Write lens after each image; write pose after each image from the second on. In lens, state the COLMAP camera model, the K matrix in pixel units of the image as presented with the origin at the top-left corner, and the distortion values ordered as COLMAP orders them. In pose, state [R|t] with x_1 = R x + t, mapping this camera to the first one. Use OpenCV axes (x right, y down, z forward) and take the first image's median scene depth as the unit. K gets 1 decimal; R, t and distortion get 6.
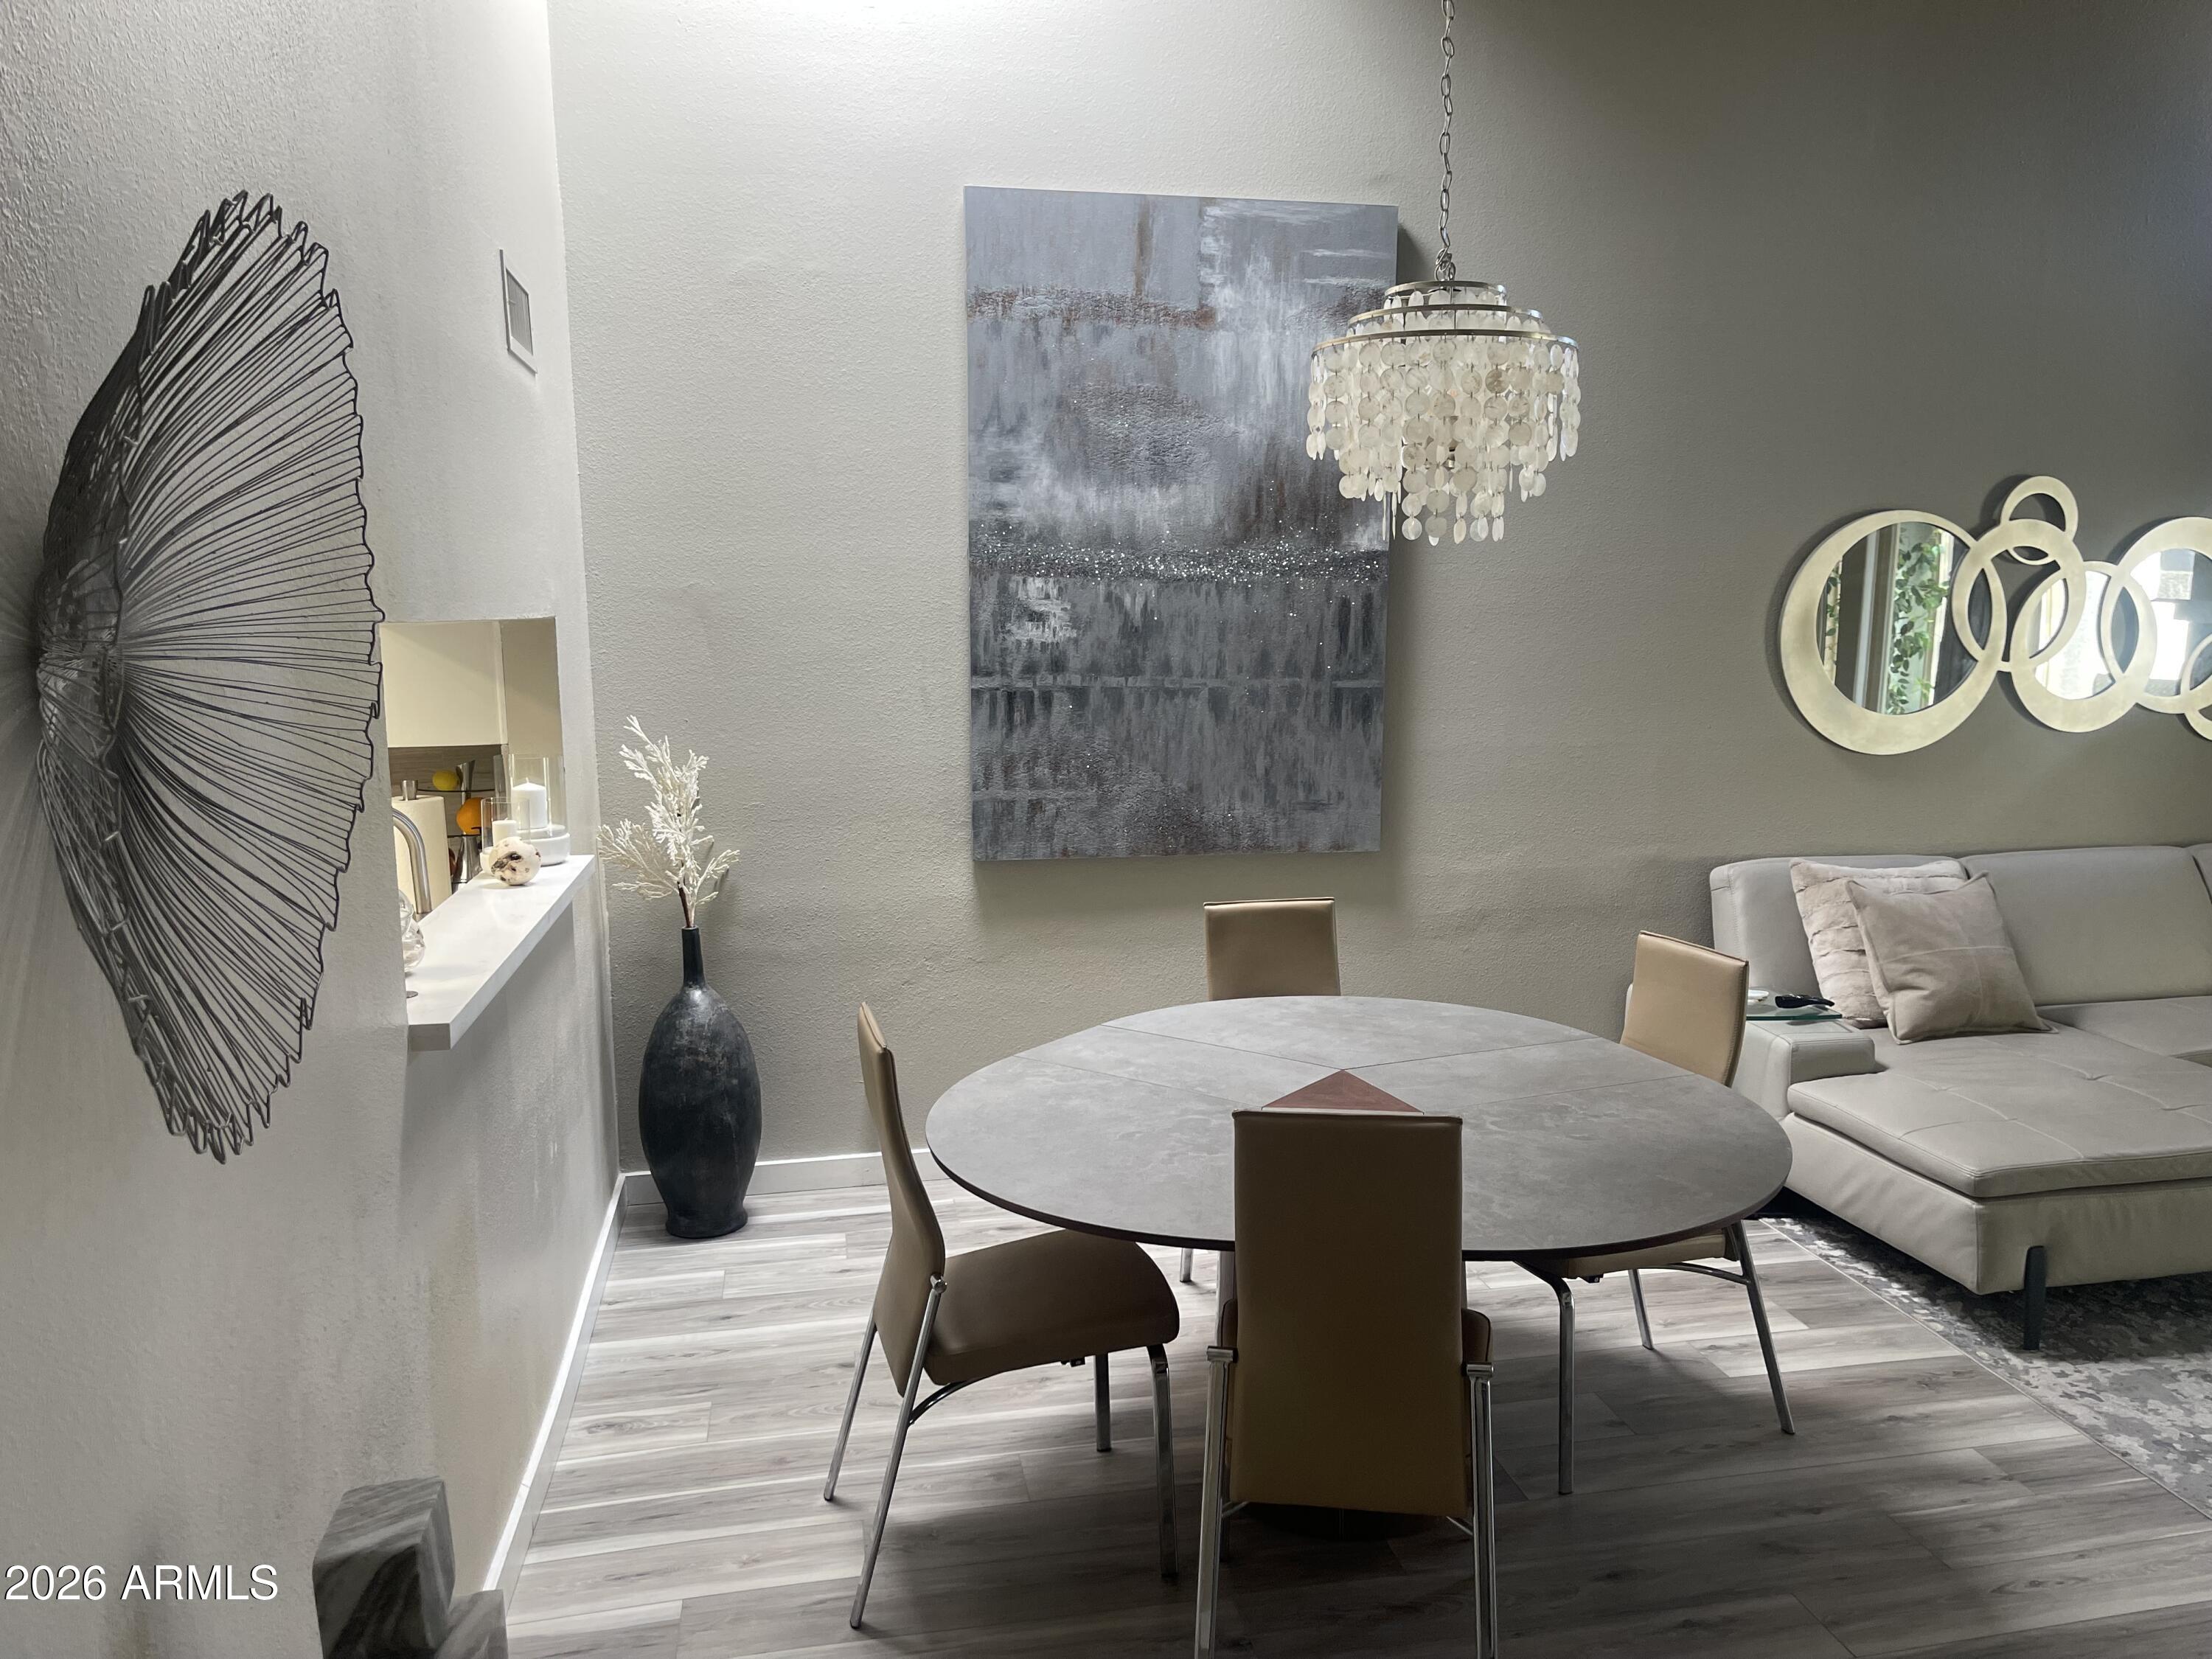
lens RADIAL K [[1666.6, 0, 1121.4], [0, 1666.6, 846.7], [0, 0, 1]] dist [0.077766, -0.101031]
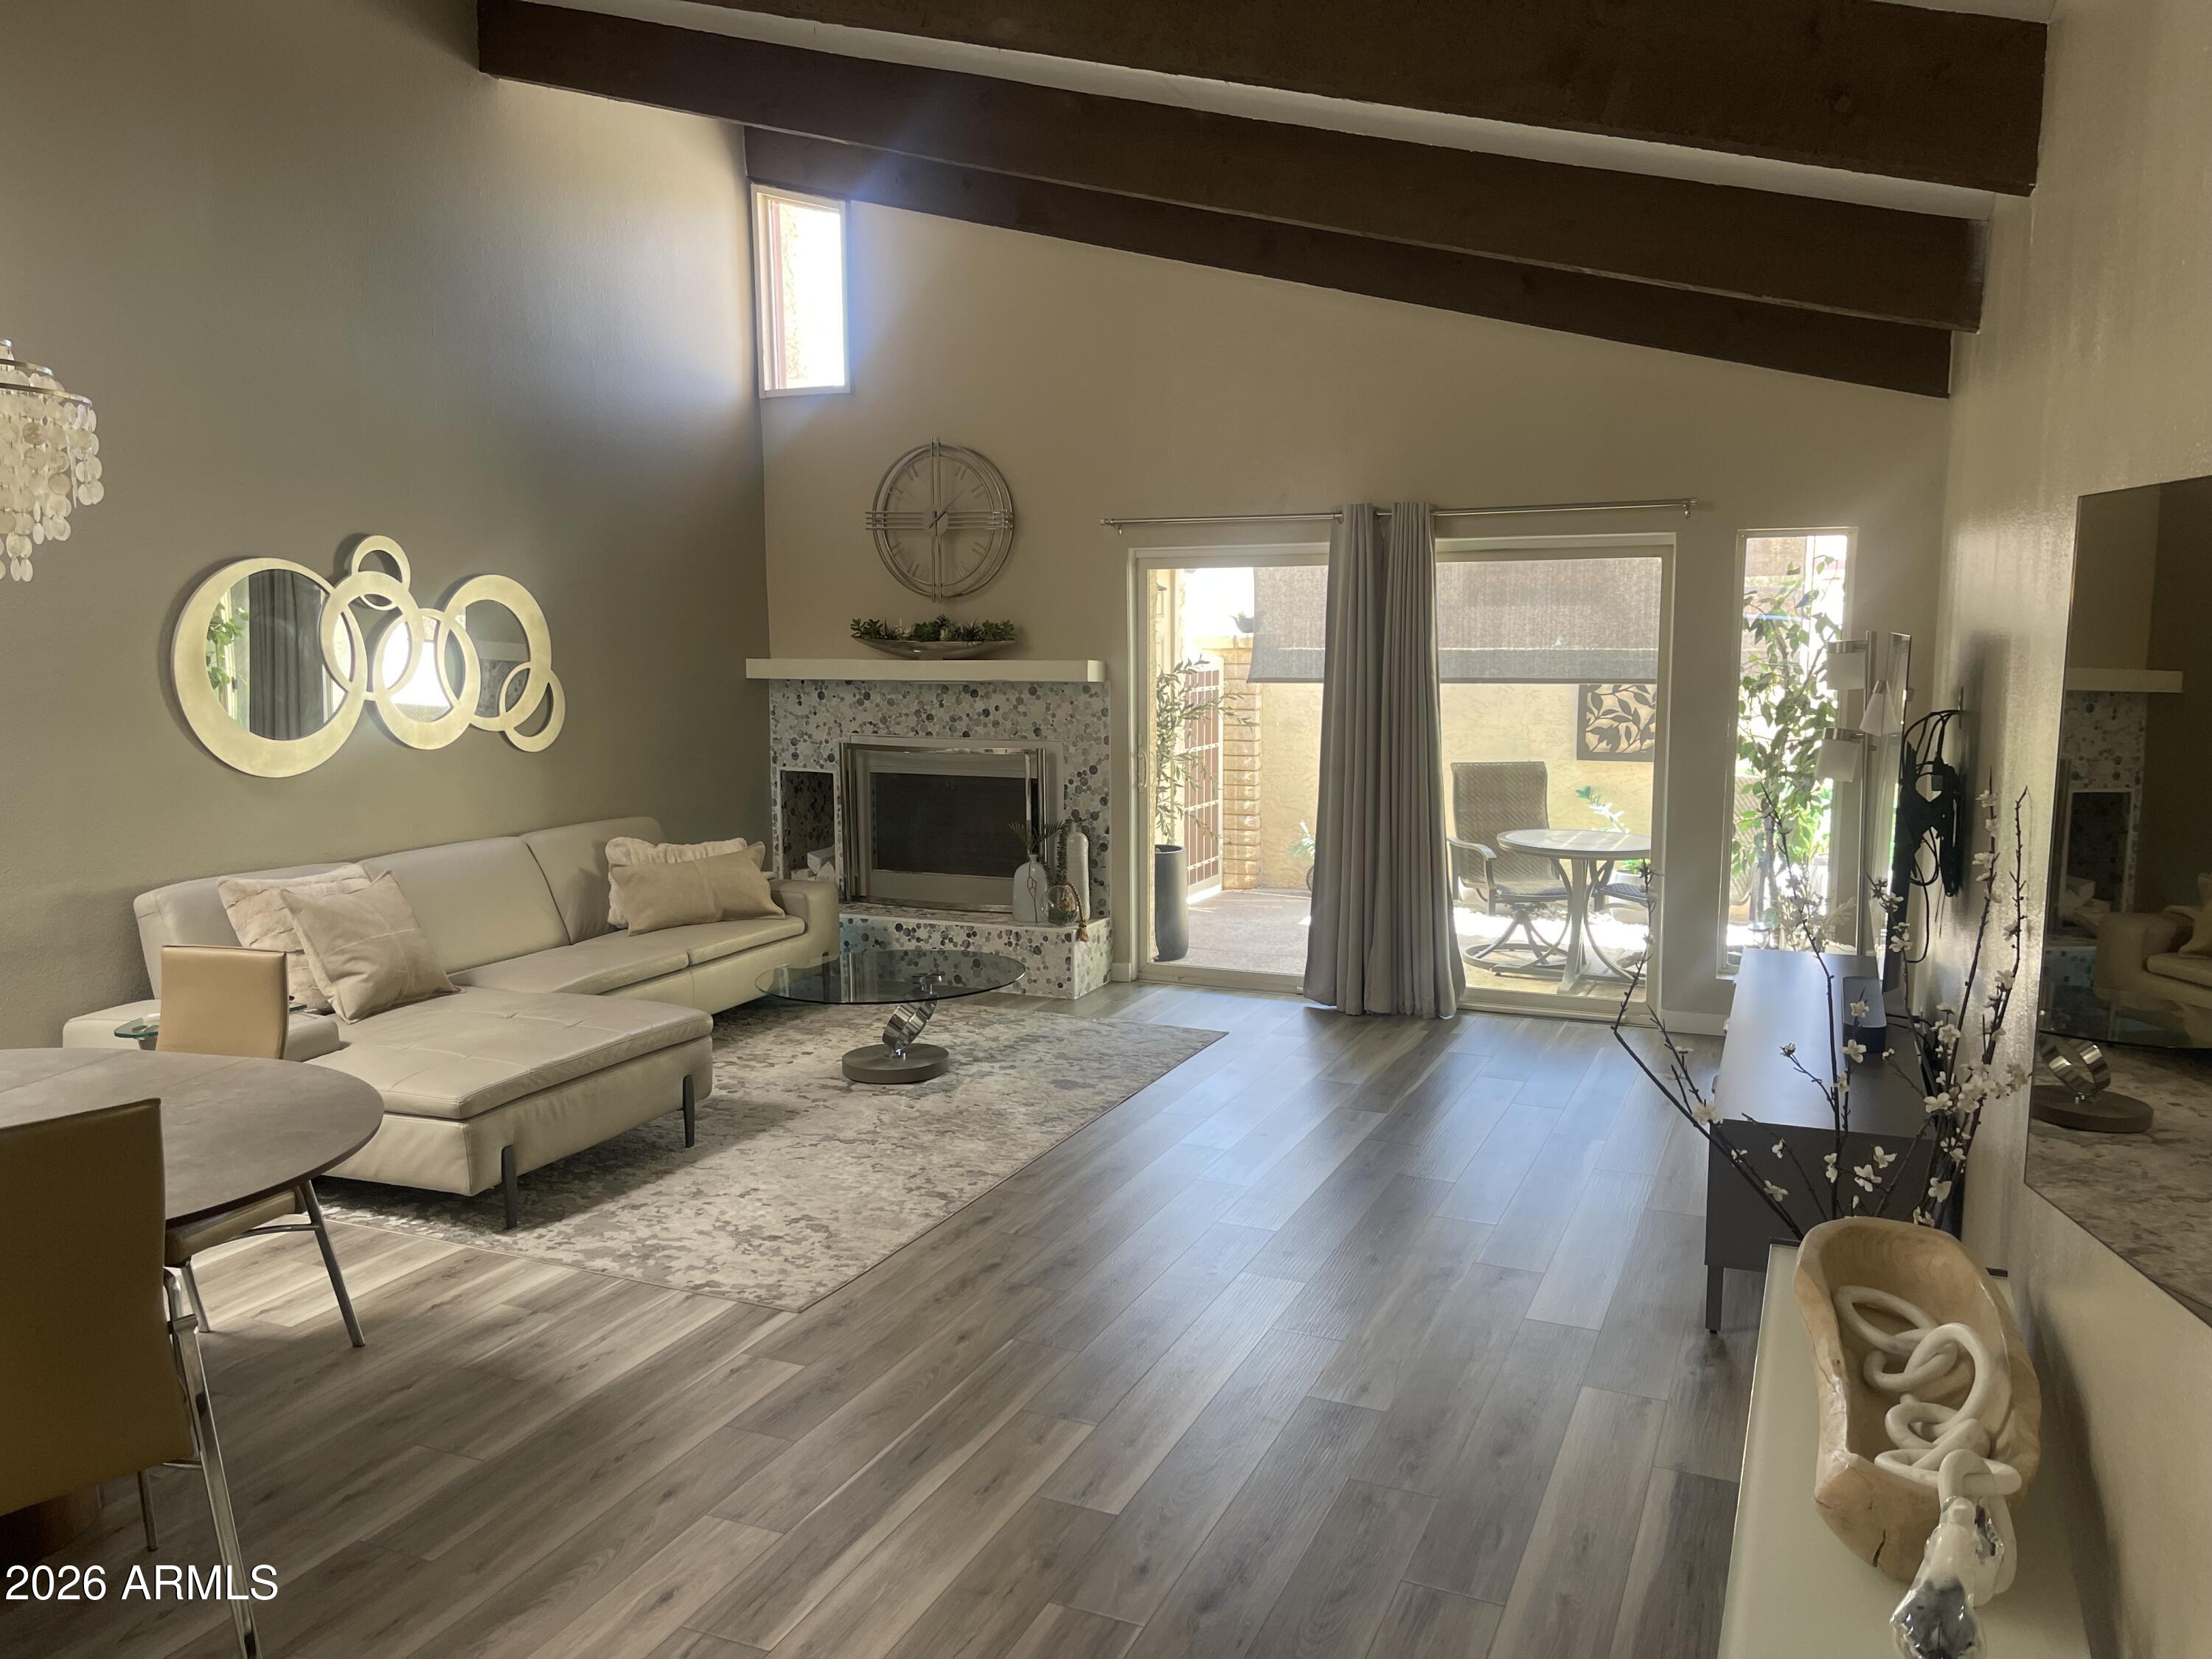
lens RADIAL K [[1666.6, 0, 1122.6], [0, 1666.6, 839.2], [0, 0, 1]] dist [0.077766, -0.101031]
pose [[0.558984, -0.092093, 0.824048, -0.175728], [0.112709, 0.993028, 0.034523, 0.011386], [-0.821482, 0.073580, 0.565467, -0.091036]]
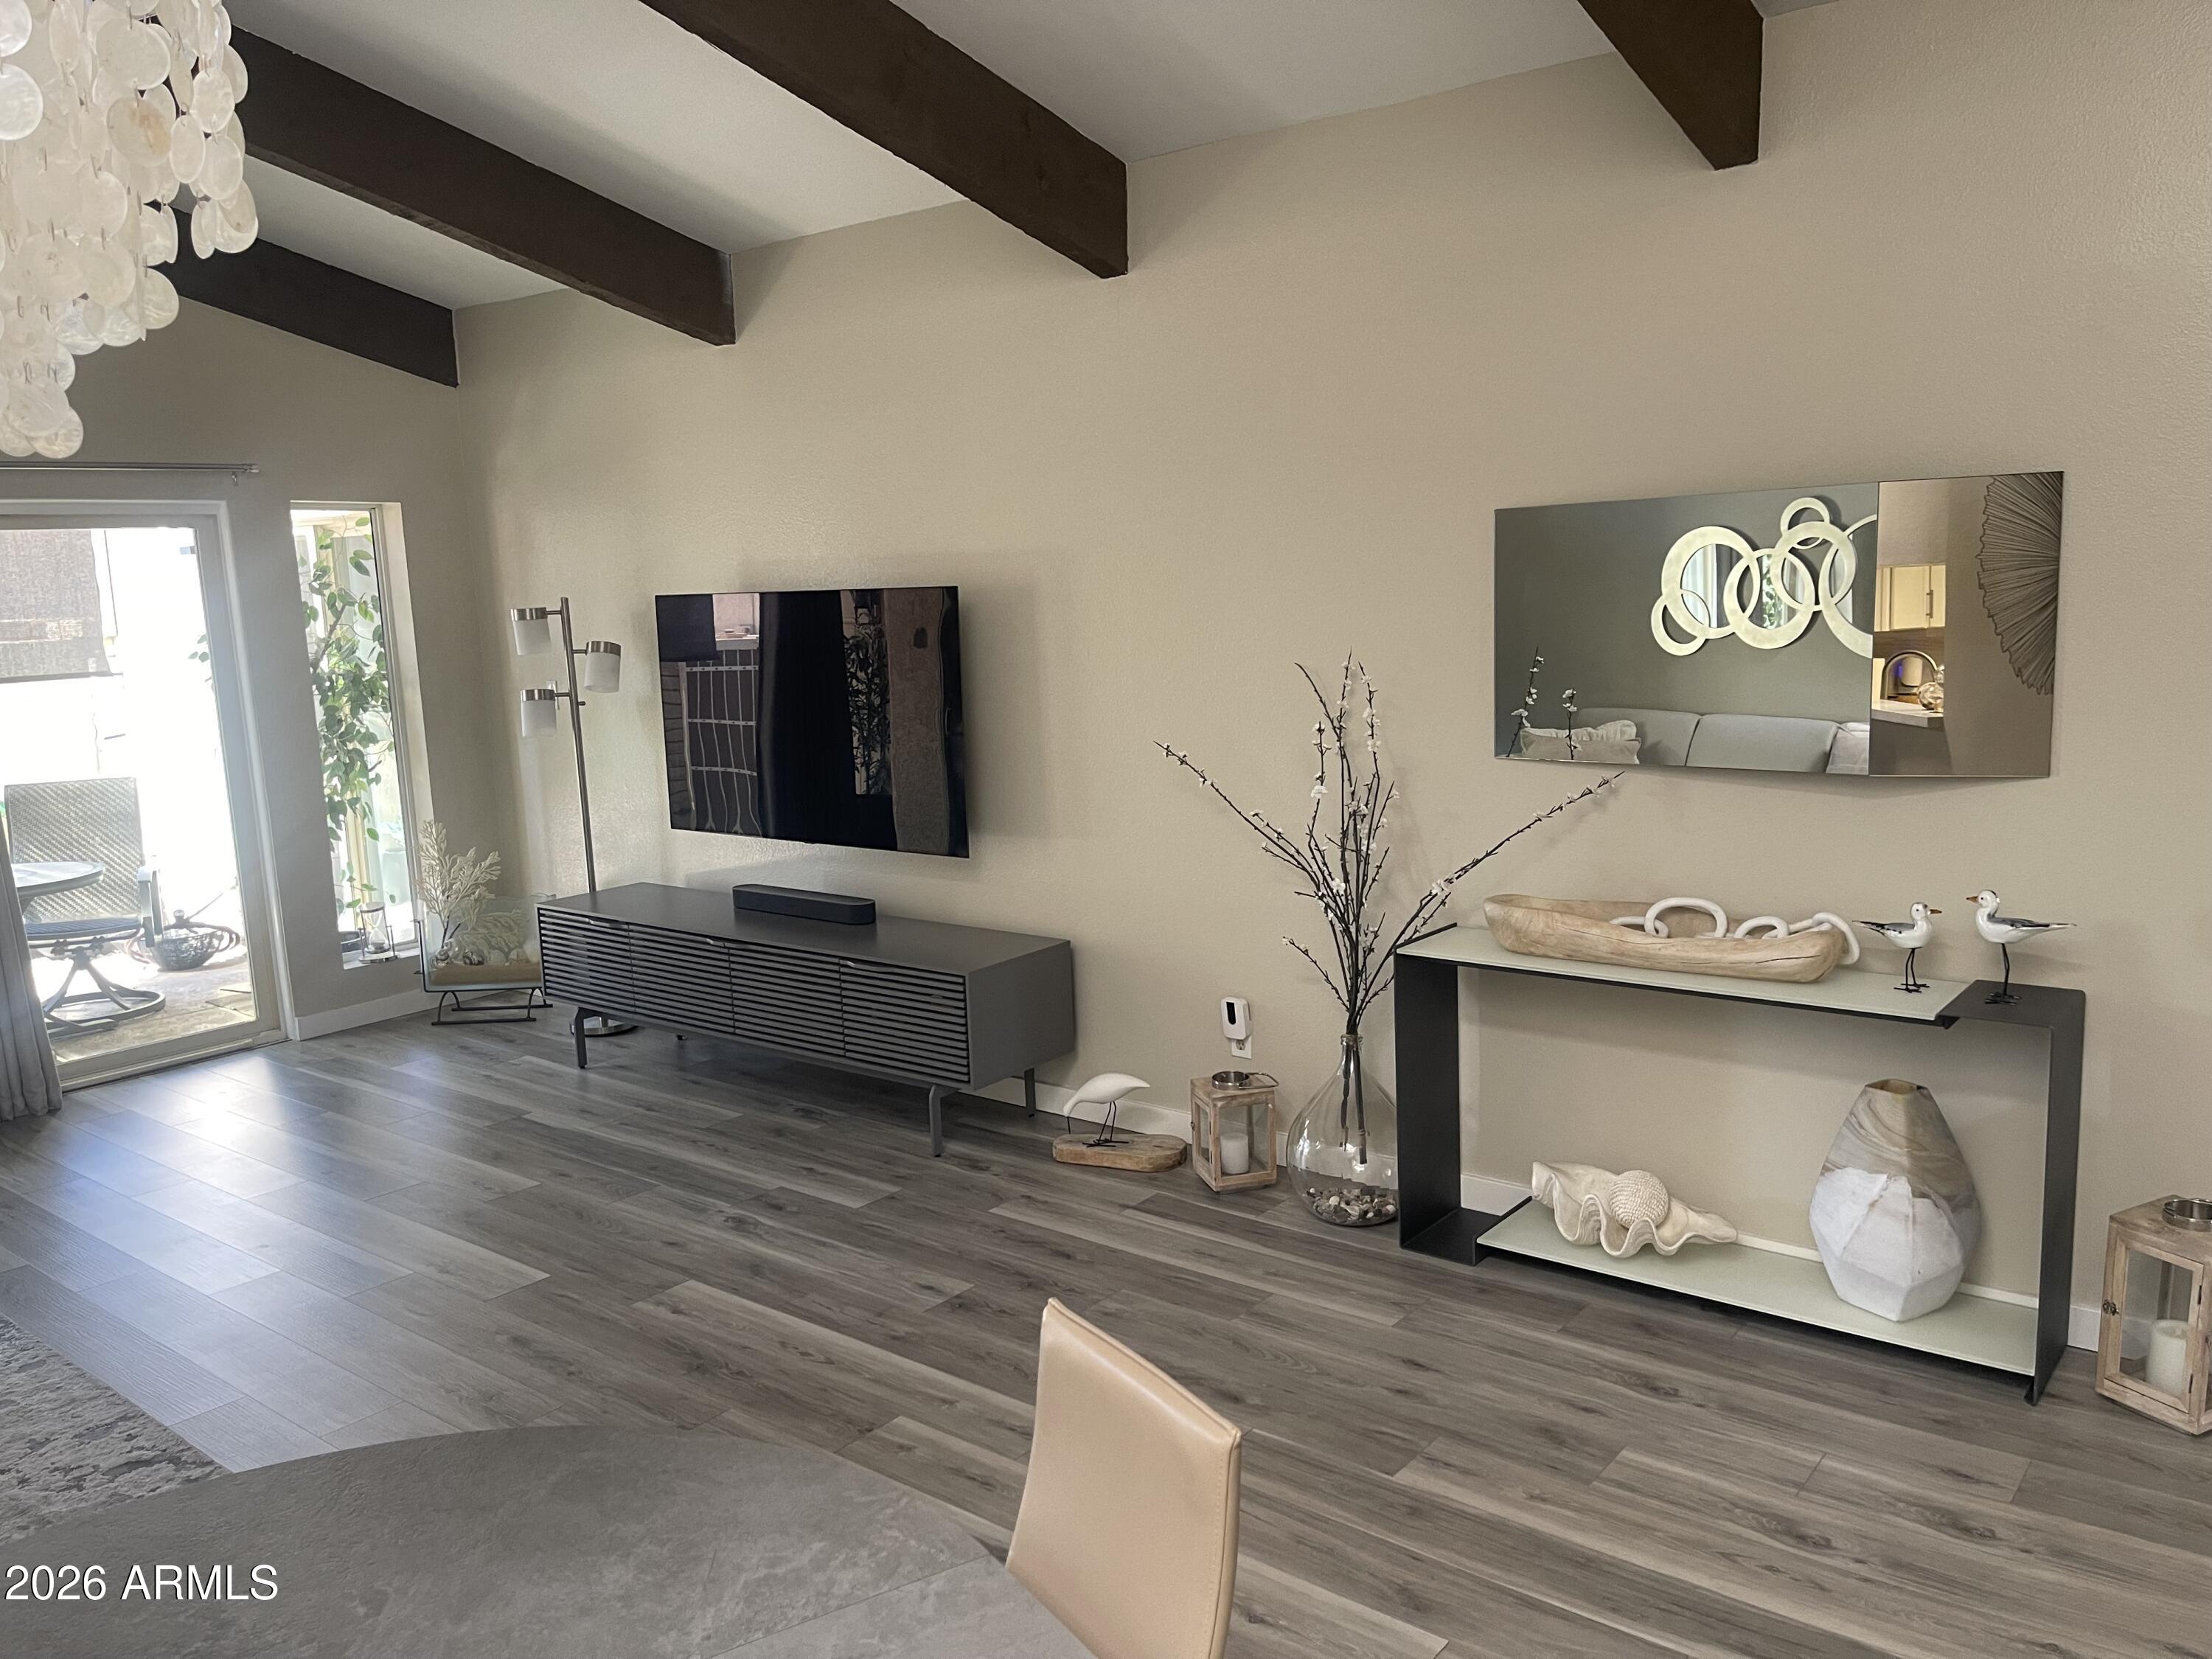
lens RADIAL K [[1666.6, 0, 1119.8], [0, 1666.6, 824.3], [0, 0, 1]] dist [0.077766, -0.101031]
pose [[-0.650819, -0.072509, 0.755762, -0.169287], [0.155894, 0.961457, 0.226491, -0.093077], [-0.743055, 0.265224, -0.614431, 0.667803]]
